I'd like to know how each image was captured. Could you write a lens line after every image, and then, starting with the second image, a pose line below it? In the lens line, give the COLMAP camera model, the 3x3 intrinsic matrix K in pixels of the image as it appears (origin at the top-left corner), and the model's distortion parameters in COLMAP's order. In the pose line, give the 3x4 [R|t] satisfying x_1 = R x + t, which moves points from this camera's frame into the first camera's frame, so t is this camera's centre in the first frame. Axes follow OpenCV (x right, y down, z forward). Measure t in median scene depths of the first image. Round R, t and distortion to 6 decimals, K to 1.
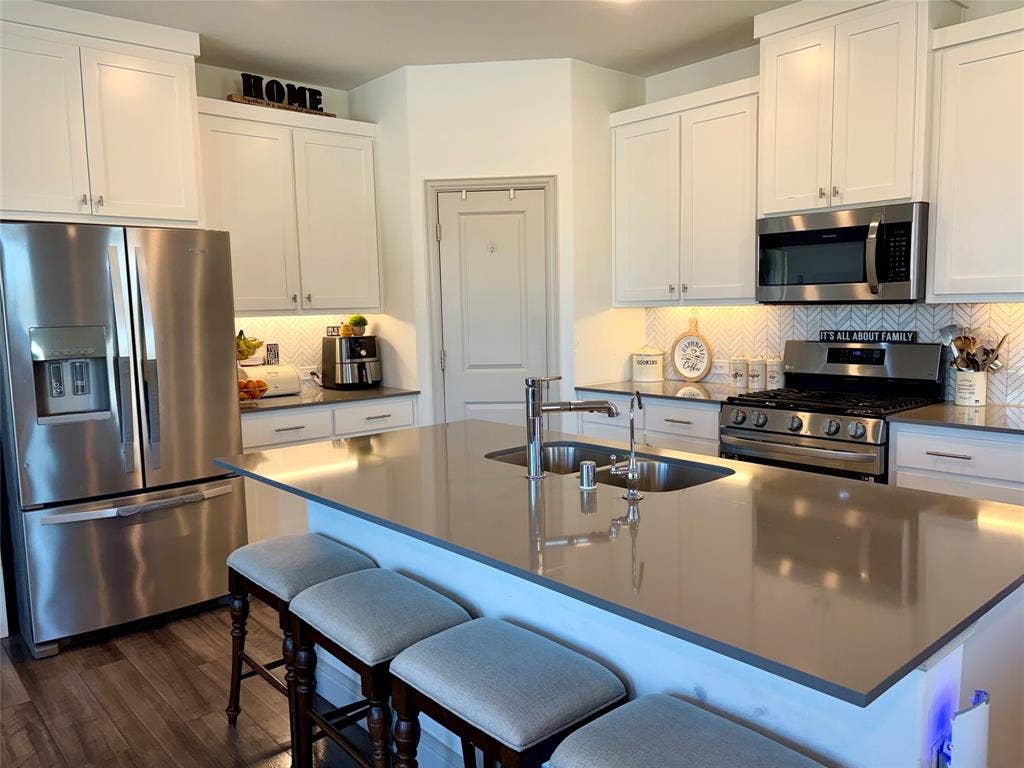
lens RADIAL K [[778.1, 0, 498.1], [0, 778.1, 384.6], [0, 0, 1]] dist [0.005270, -0.000049]
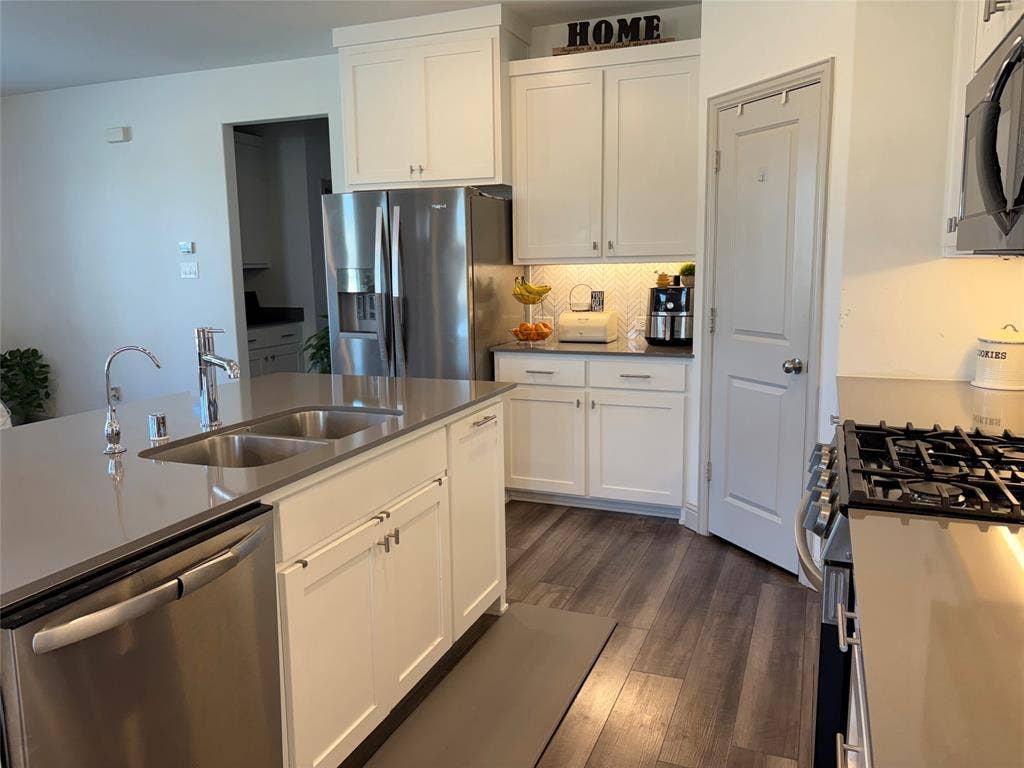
lens RADIAL K [[778.1, 0, 498.1], [0, 778.1, 384.6], [0, 0, 1]] dist [0.005270, -0.000049]
pose [[0.450066, 0.151586, -0.880036, 0.572215], [-0.089013, 0.988194, 0.124693, -0.047890], [0.888548, 0.022215, 0.458246, 0.434936]]
